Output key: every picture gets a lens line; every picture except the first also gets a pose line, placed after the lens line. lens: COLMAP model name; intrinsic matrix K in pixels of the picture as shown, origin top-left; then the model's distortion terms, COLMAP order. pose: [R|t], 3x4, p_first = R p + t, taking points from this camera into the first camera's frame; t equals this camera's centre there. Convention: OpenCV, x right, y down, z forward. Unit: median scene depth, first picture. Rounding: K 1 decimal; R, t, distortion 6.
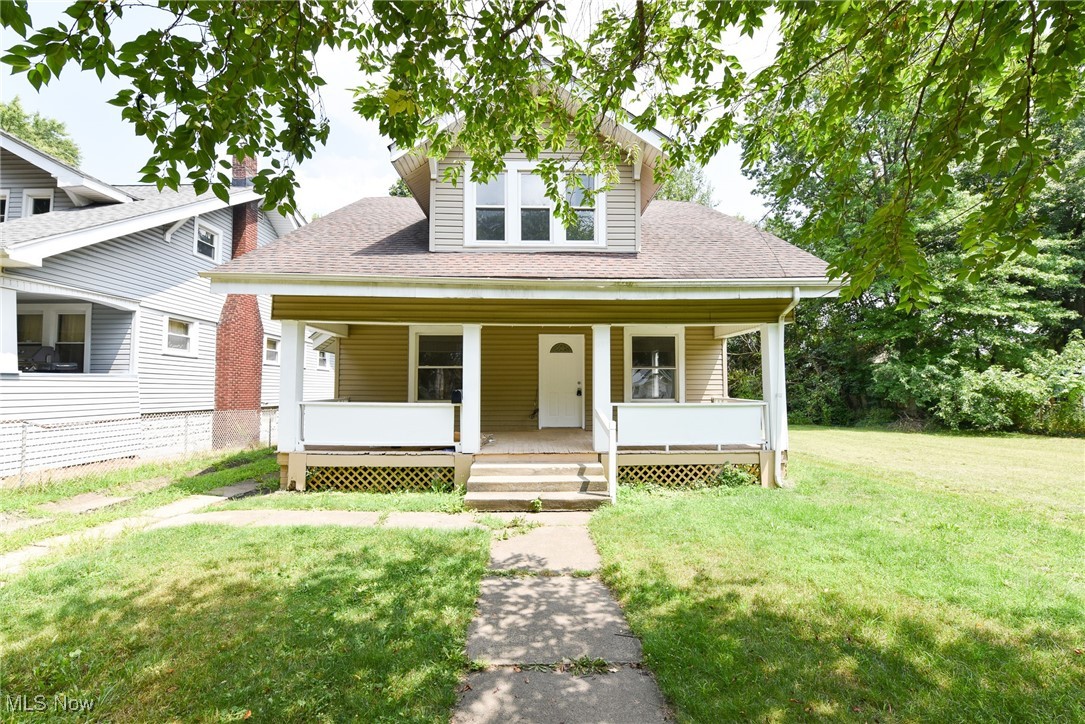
lens RADIAL K [[443.7, 0, 542.5], [0, 443.7, 362.0], [0, 0, 1]] dist [-0.016284, -0.000350]
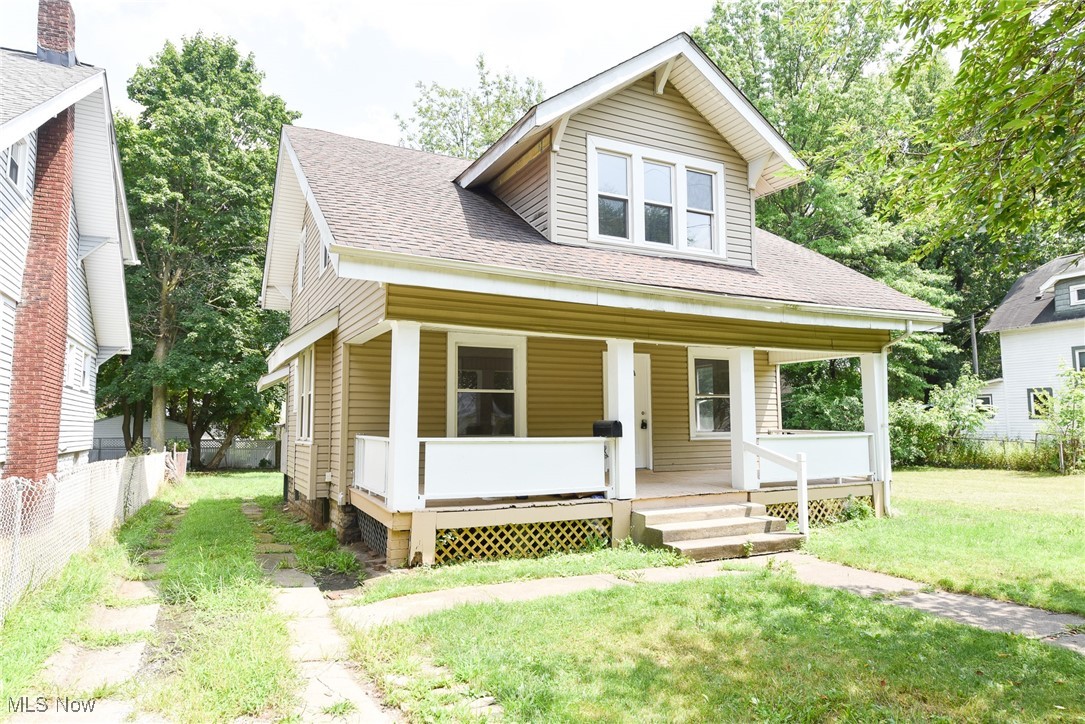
lens RADIAL K [[671.8, 0, 542.4], [0, 671.8, 346.6], [0, 0, 1]] dist [-0.000844, -0.001837]
pose [[0.904757, 0.044643, 0.423583, -0.810101], [-0.020743, 0.997930, -0.060870, 0.005621], [-0.425423, 0.046286, 0.903810, -0.055091]]
